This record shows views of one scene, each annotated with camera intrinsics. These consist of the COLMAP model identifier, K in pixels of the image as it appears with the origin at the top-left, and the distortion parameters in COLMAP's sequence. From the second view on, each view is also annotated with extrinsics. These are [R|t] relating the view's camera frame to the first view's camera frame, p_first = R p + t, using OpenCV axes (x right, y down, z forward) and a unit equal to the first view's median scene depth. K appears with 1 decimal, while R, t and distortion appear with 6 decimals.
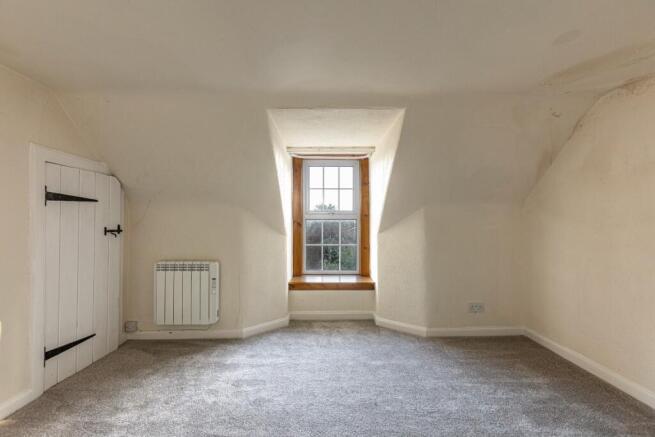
lens RADIAL K [[291.1, 0, 327.9], [0, 291.1, 218.9], [0, 0, 1]] dist [-0.014724, 0.005475]
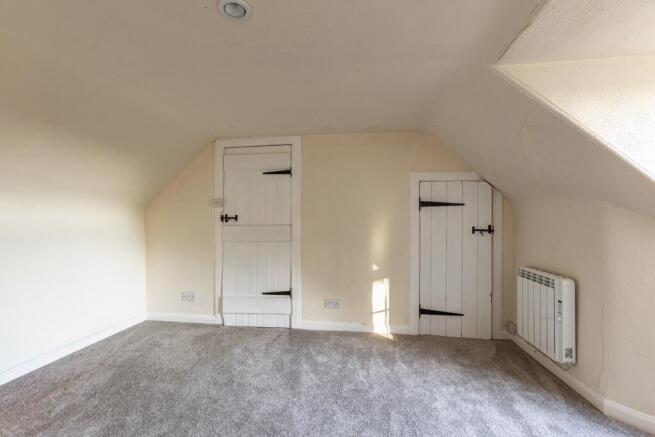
lens RADIAL K [[291.1, 0, 323.9], [0, 291.1, 214.1], [0, 0, 1]] dist [-0.014724, 0.005475]
pose [[-0.160008, -0.024573, -0.986810, 0.497686], [-0.006888, 0.999694, -0.023777, 0.010348], [0.987092, 0.002992, -0.160128, 0.619372]]
